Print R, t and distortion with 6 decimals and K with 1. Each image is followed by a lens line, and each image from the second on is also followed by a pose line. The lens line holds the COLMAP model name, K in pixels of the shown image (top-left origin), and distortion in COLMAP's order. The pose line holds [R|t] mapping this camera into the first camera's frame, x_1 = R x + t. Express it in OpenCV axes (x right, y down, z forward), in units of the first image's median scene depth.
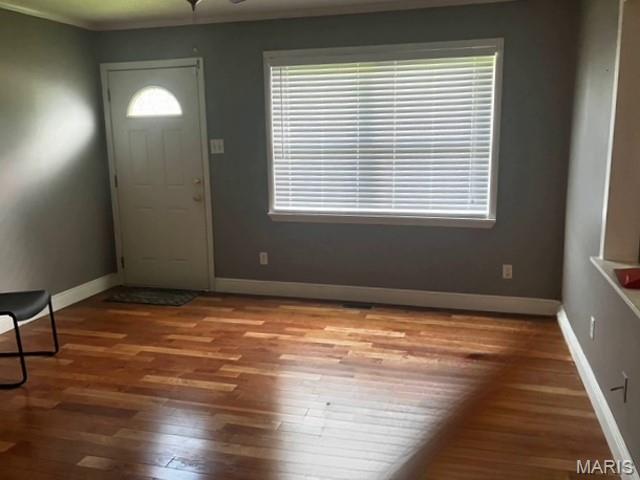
lens RADIAL K [[557.6, 0, 320.4], [0, 557.6, 235.3], [0, 0, 1]] dist [-0.003533, 0.001236]
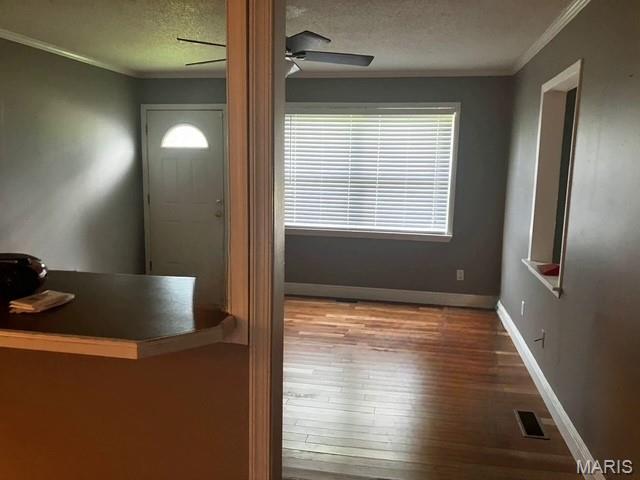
lens RADIAL K [[523.5, 0, 320.0], [0, 523.5, 240.0], [0, 0, 1]] dist [0.004569, 0.001315]
pose [[0.995720, 0.020730, 0.090062, -0.113438], [-0.018241, 0.999431, -0.028365, 0.023030], [-0.090599, 0.026601, 0.995532, -0.218794]]
